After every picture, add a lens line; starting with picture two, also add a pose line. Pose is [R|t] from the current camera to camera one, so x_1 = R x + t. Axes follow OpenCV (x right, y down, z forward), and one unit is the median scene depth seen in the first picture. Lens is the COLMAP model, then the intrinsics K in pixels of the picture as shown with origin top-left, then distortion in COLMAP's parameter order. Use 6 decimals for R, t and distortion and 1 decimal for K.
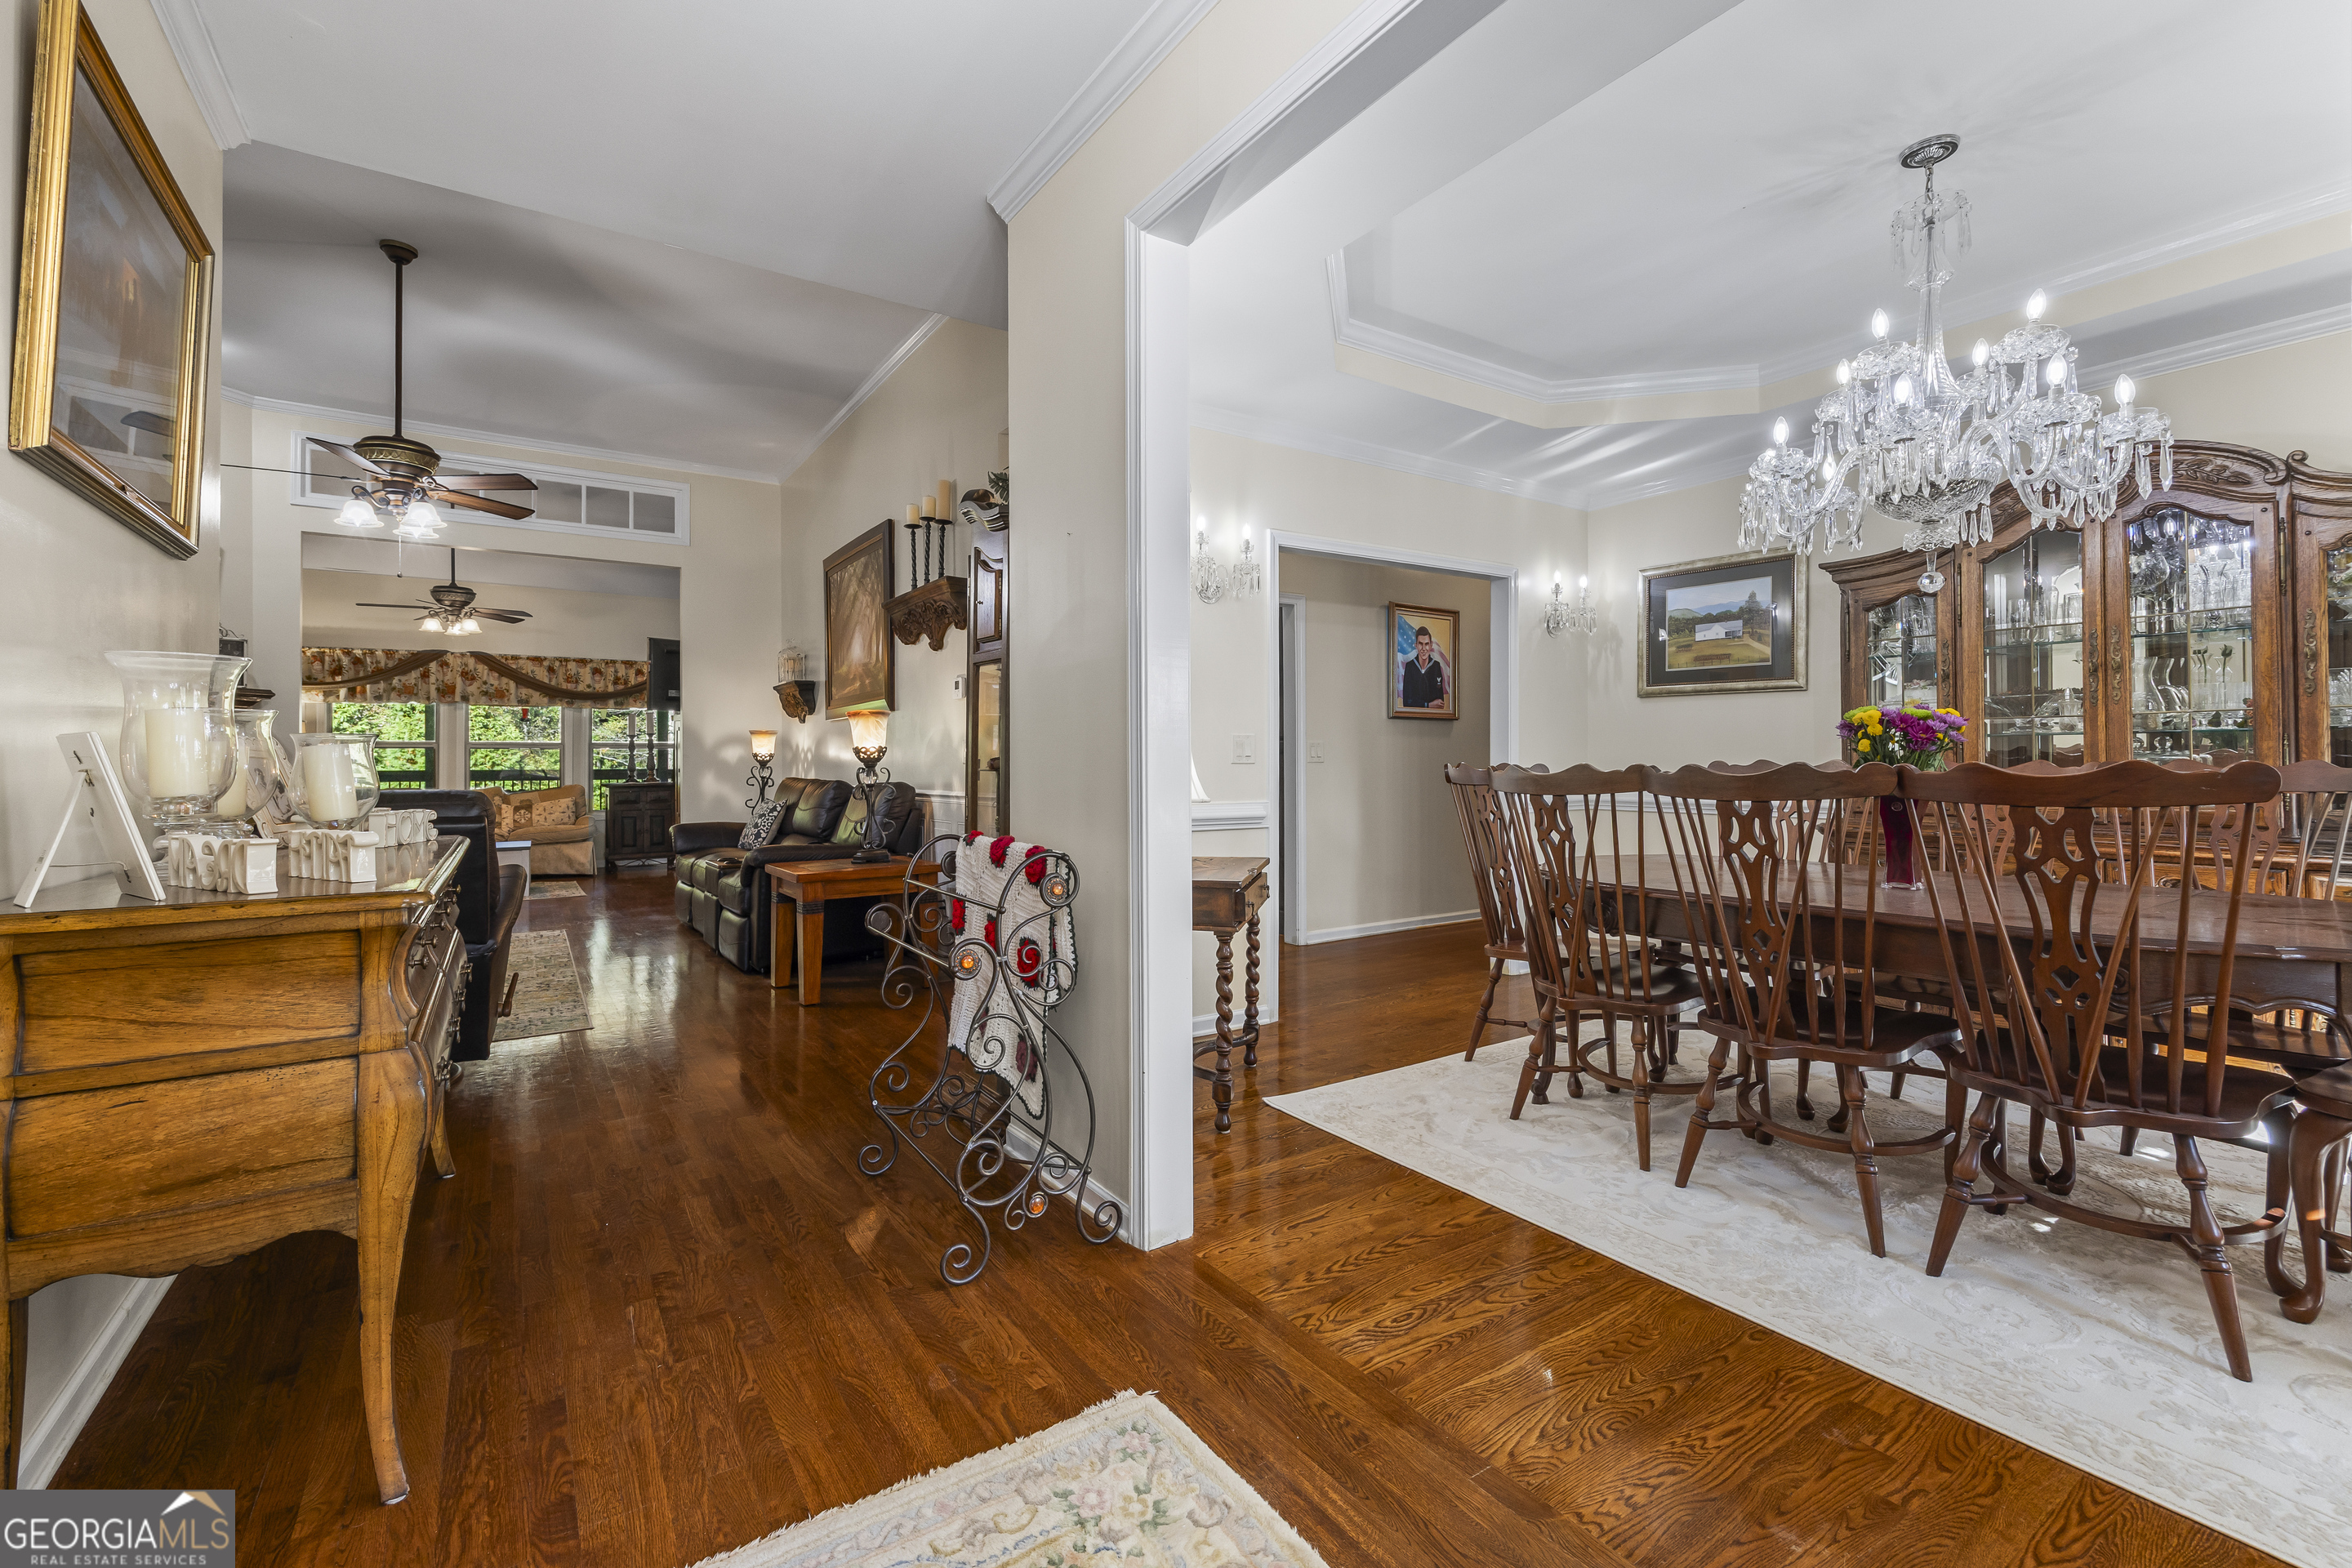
lens RADIAL K [[986.9, 0, 1173.6], [0, 986.9, 765.4], [0, 0, 1]] dist [0.001651, 0.000000]
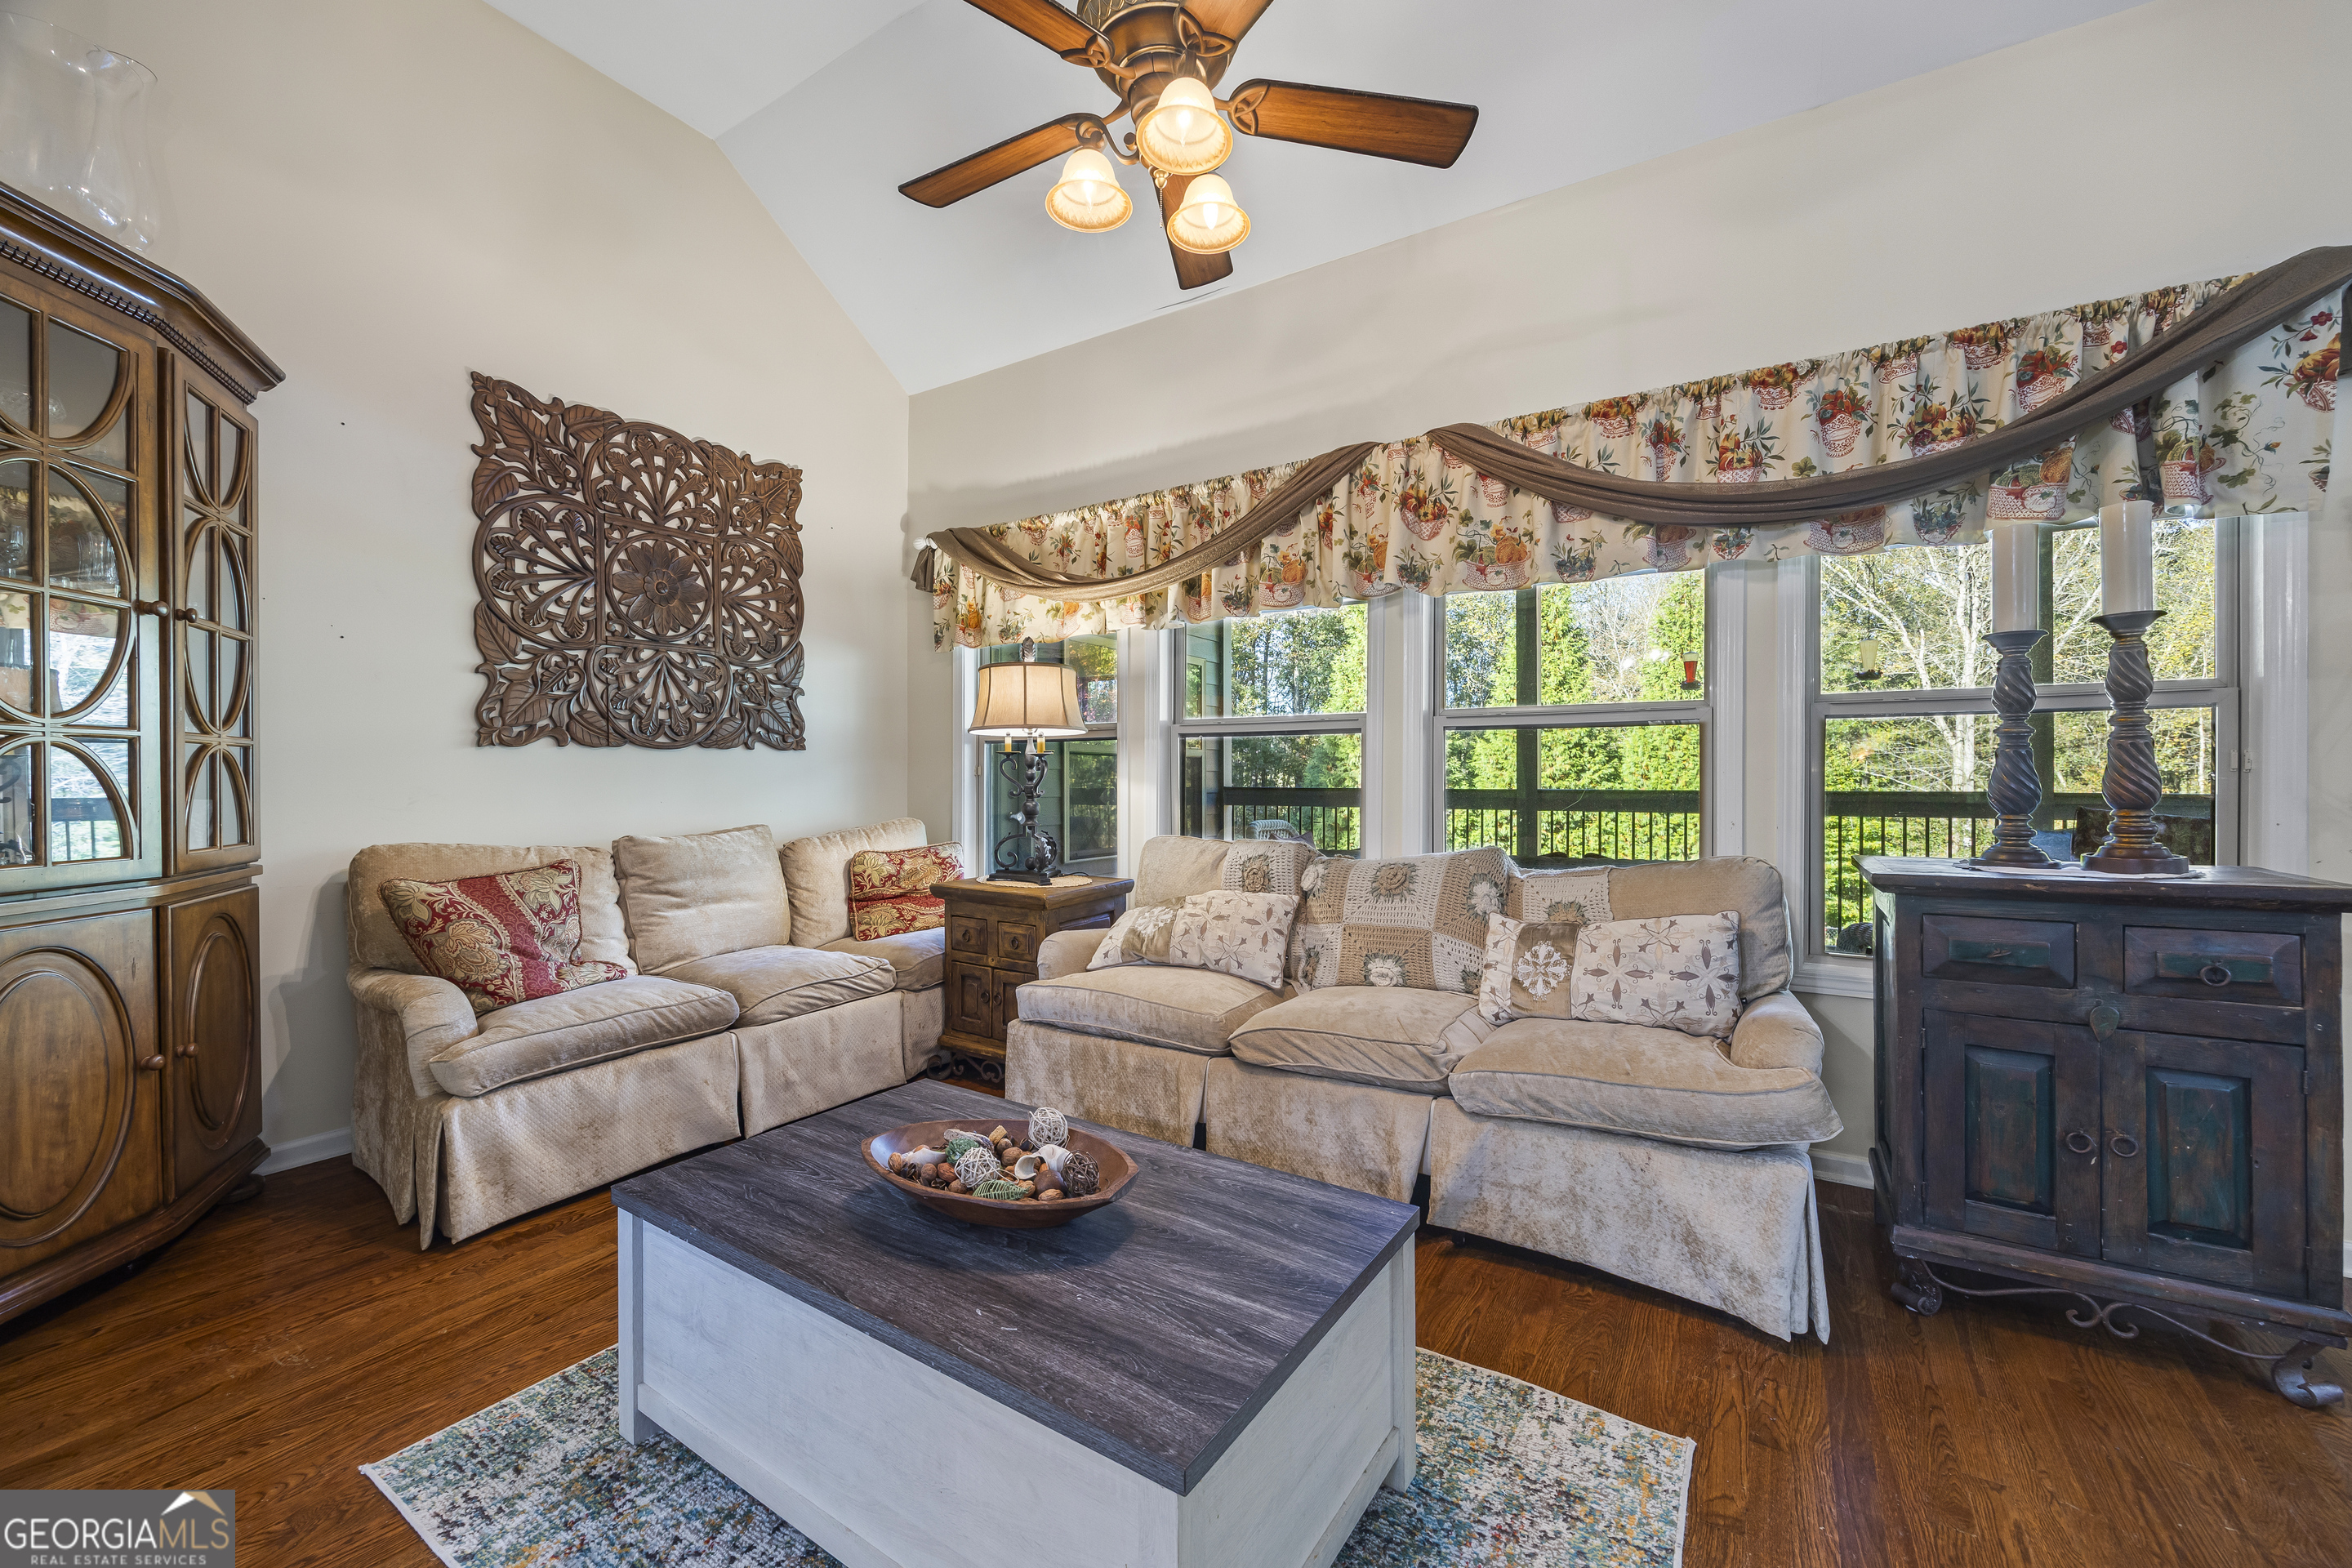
lens RADIAL K [[938.6, 0, 1173.2], [0, 938.6, 778.4], [0, 0, 1]] dist [-0.001549, -0.000130]
pose [[0.404232, 0.001459, -0.914655, -0.485320], [-0.005184, 0.999986, -0.000695, 0.000537], [0.914642, 0.005022, 0.404234, 0.837823]]
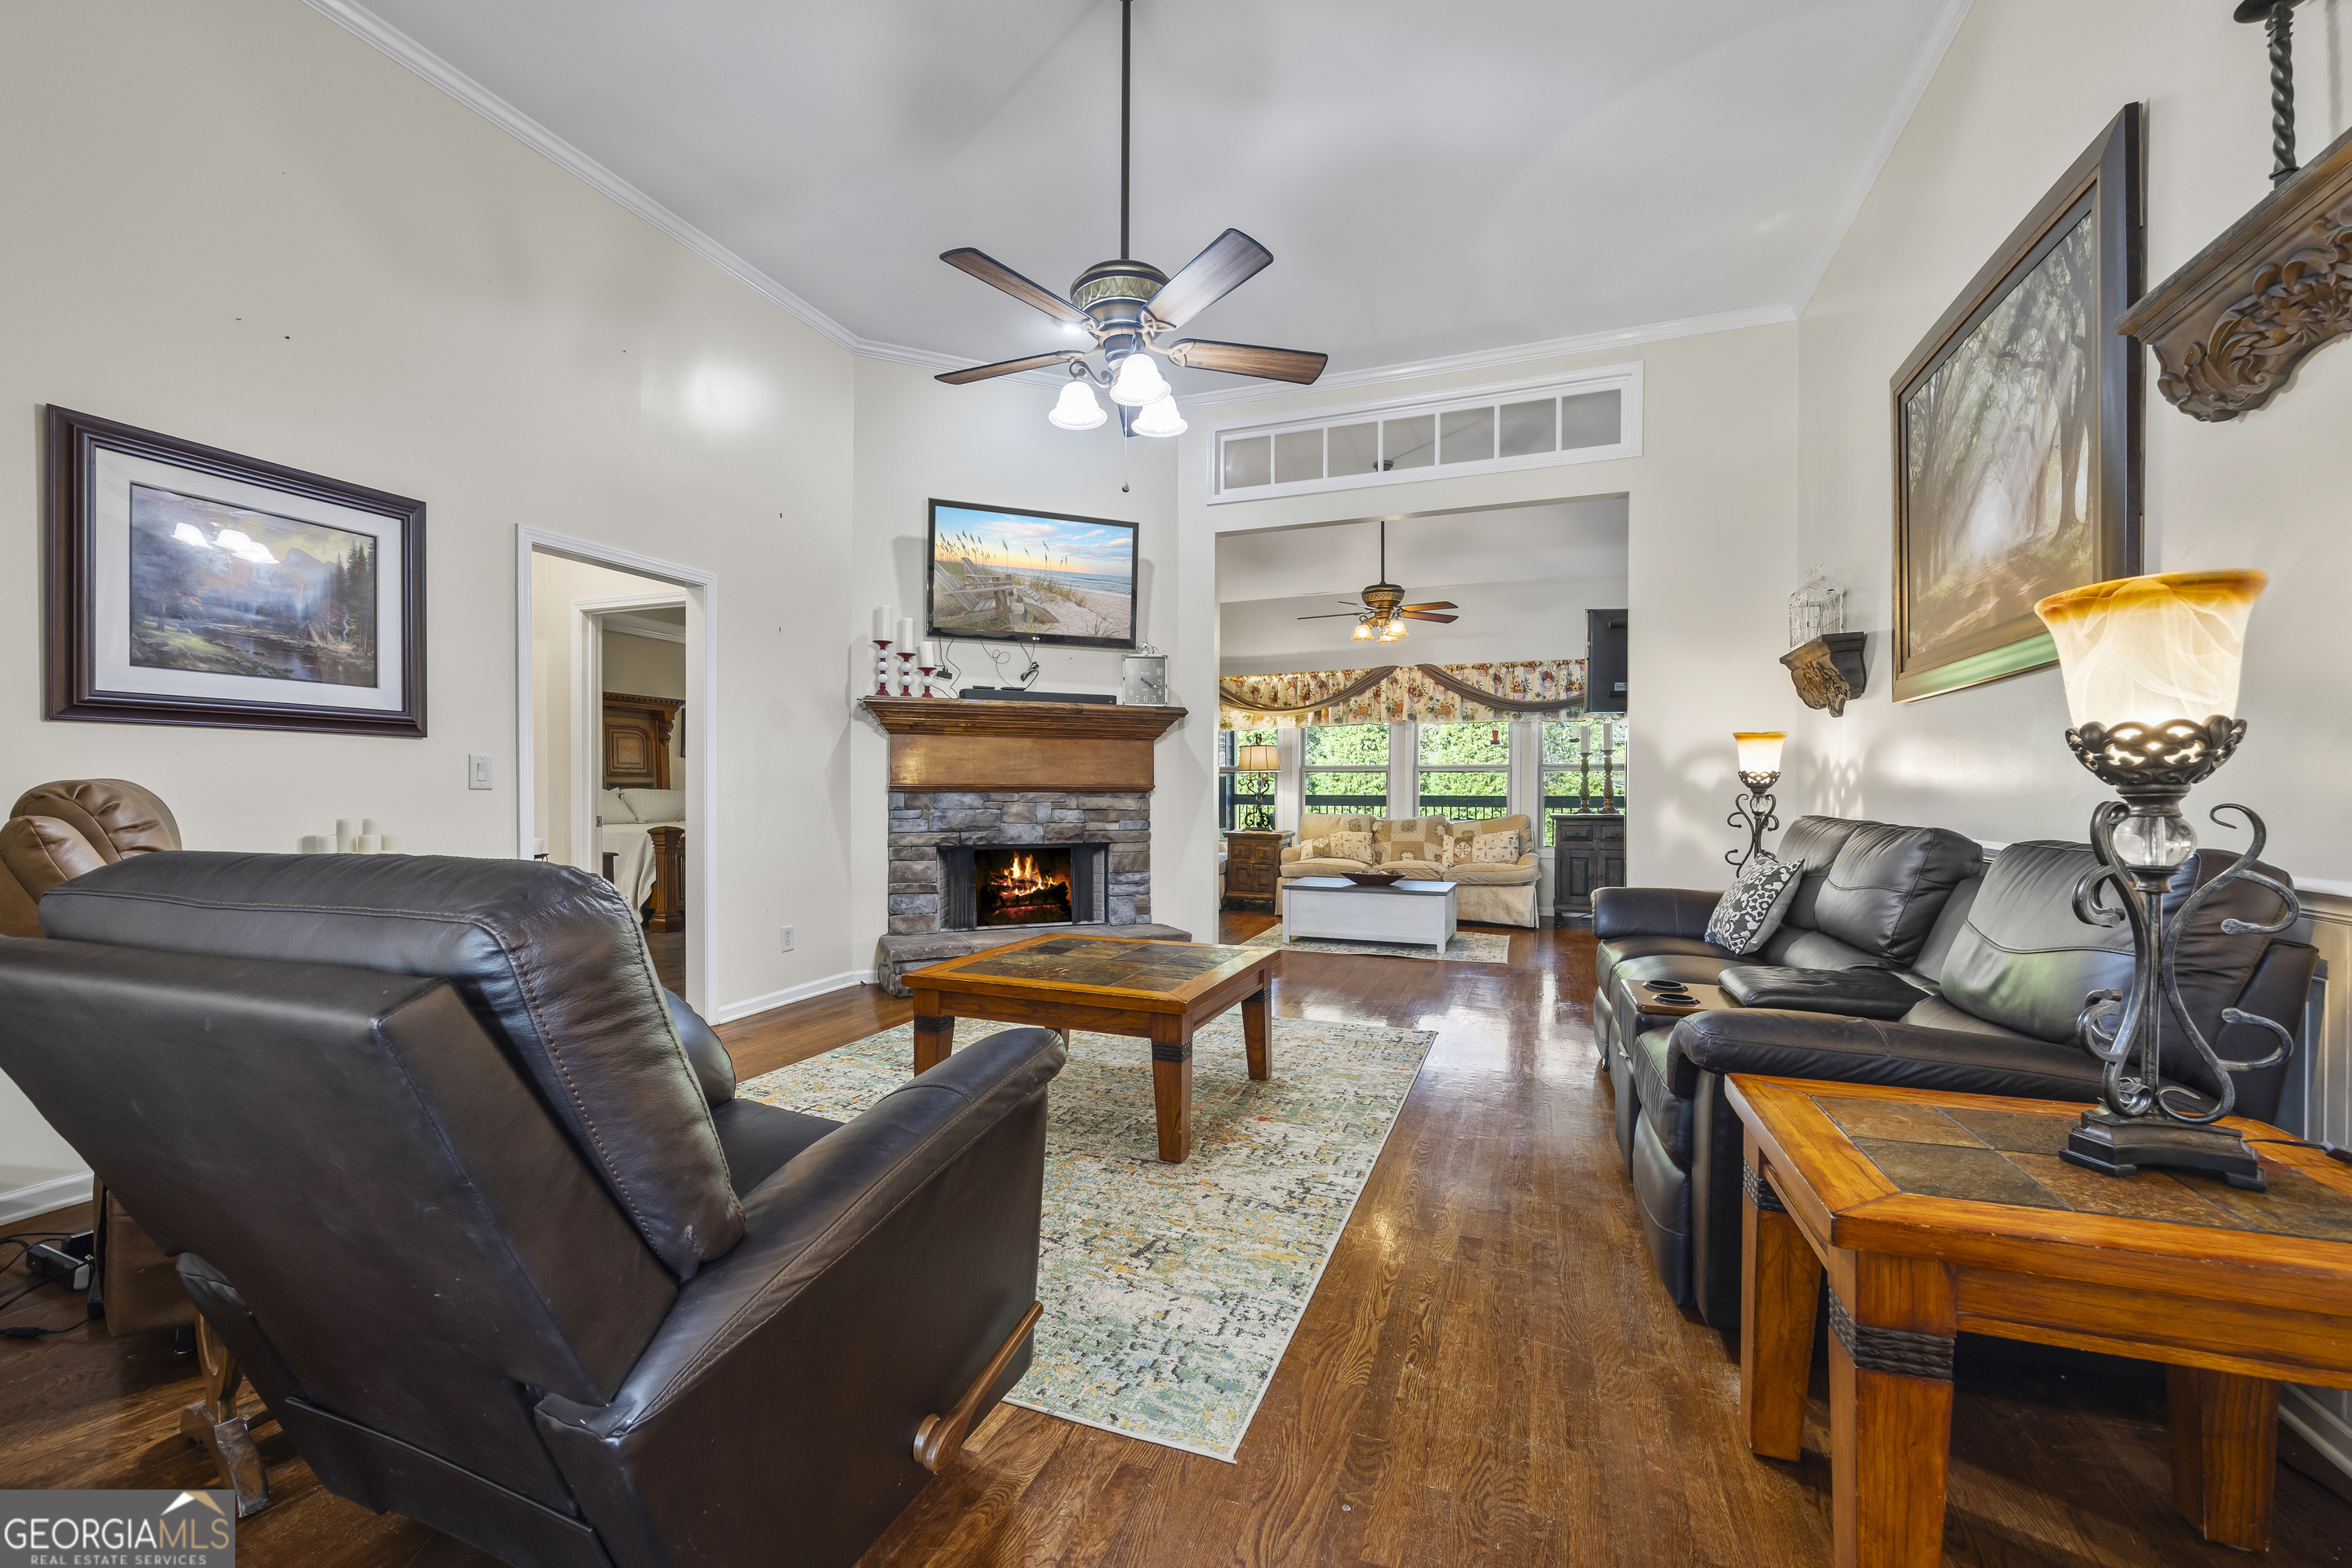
lens RADIAL K [[969.2, 0, 1166.4], [0, 969.2, 795.2], [0, 0, 1]] dist [0.002924, 0.000320]
pose [[0.575367, 0.009248, -0.817843, -0.121909], [-0.006856, 0.999955, 0.006484, 0.000174], [0.817867, 0.001876, 0.575405, 0.315160]]
